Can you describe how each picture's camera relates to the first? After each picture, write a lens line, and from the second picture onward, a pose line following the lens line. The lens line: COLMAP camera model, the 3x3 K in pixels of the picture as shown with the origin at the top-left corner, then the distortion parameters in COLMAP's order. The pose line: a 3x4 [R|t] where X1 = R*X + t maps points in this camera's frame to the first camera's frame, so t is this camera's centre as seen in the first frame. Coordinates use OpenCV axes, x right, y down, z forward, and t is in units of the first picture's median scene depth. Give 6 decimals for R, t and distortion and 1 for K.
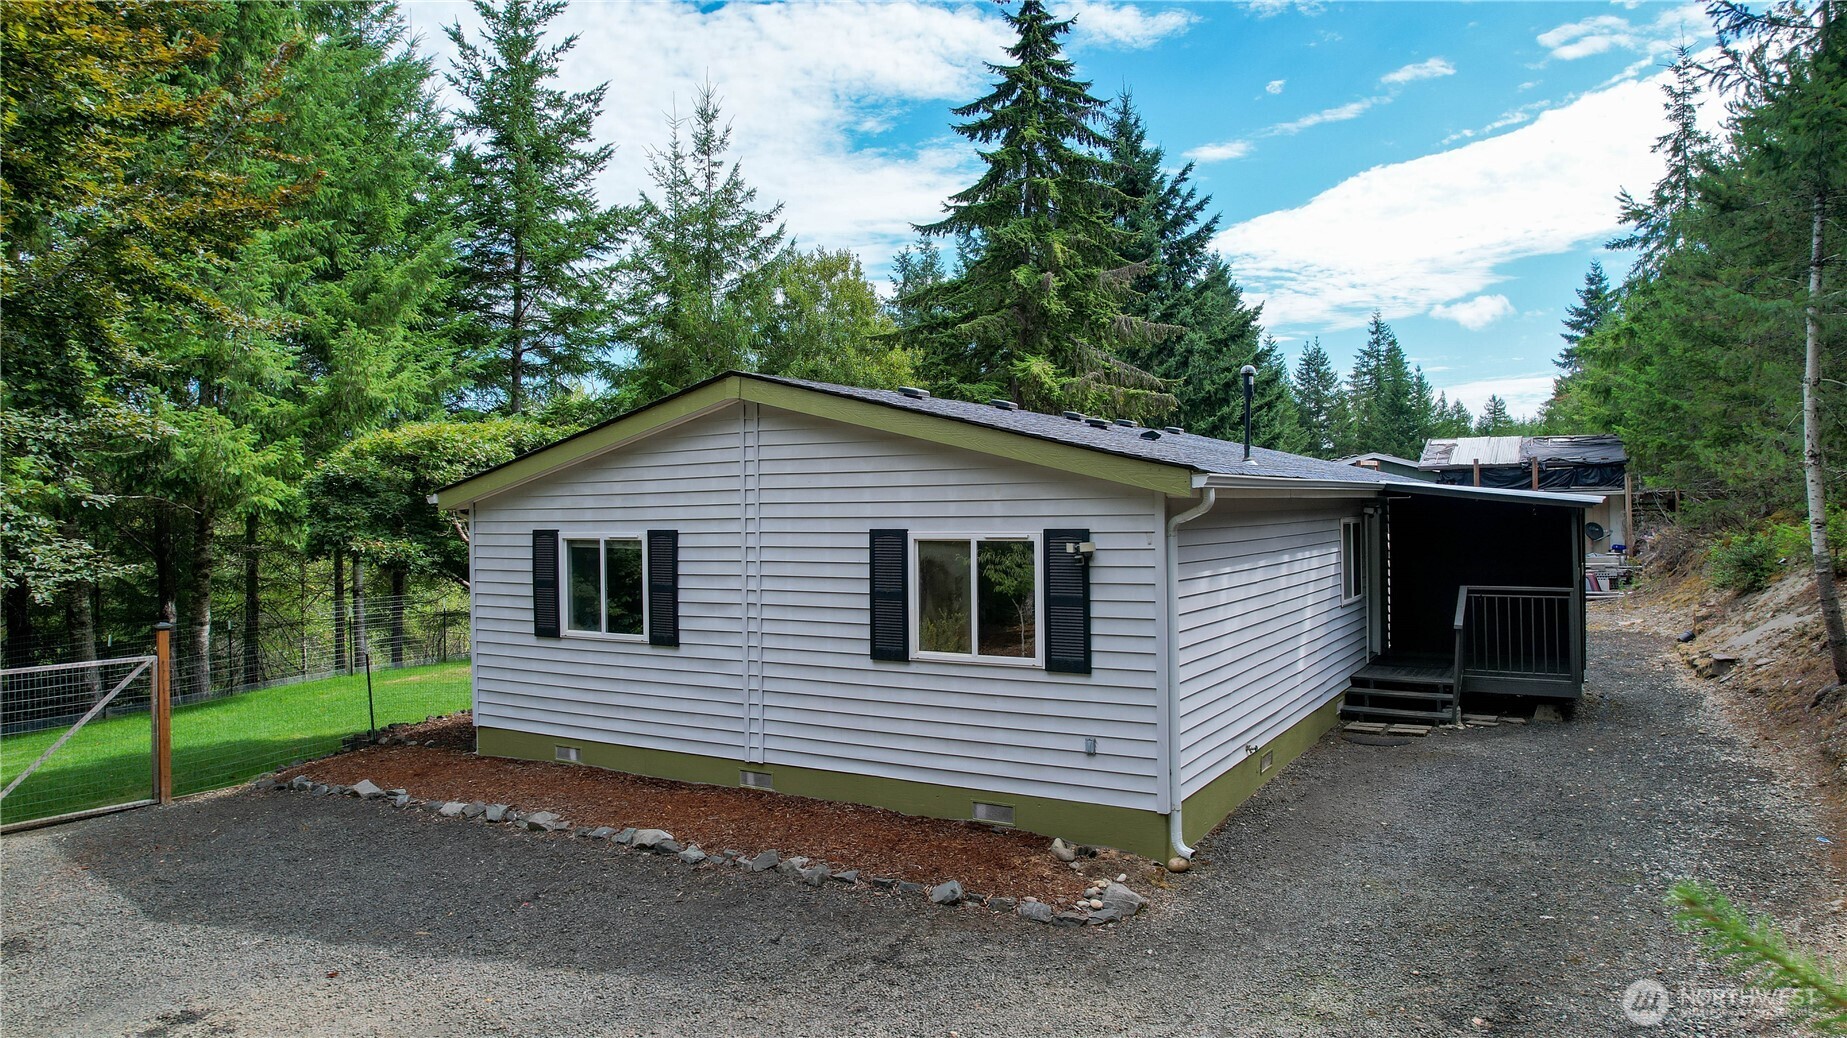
lens RADIAL K [[1176.6, 0, 920.5], [0, 1176.6, 521.8], [0, 0, 1]] dist [0.001634, 0.000178]
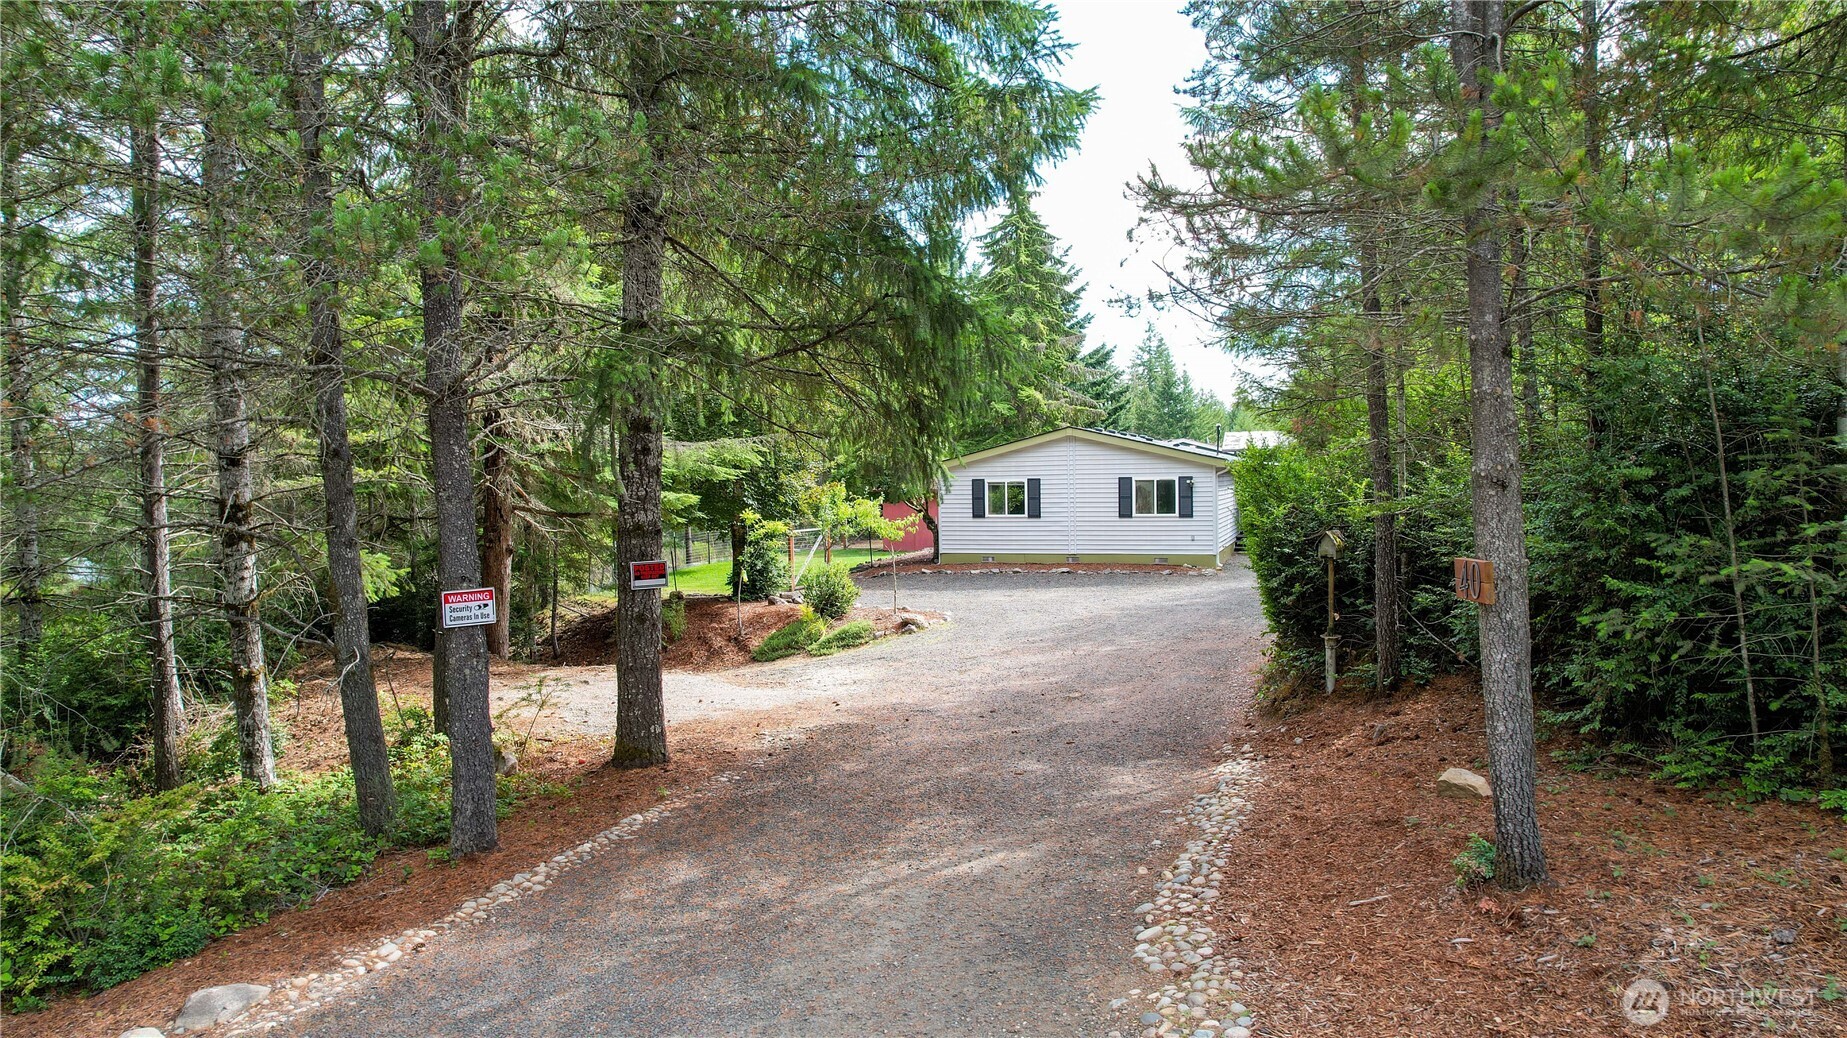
lens RADIAL K [[1176.6, 0, 925.9], [0, 1176.6, 509.4], [0, 0, 1]] dist [0.001634, 0.000178]
pose [[0.979306, -0.007405, 0.202247, -1.208406], [0.004544, 0.999883, 0.014606, 0.045193], [-0.202332, -0.013385, 0.979226, -2.045249]]
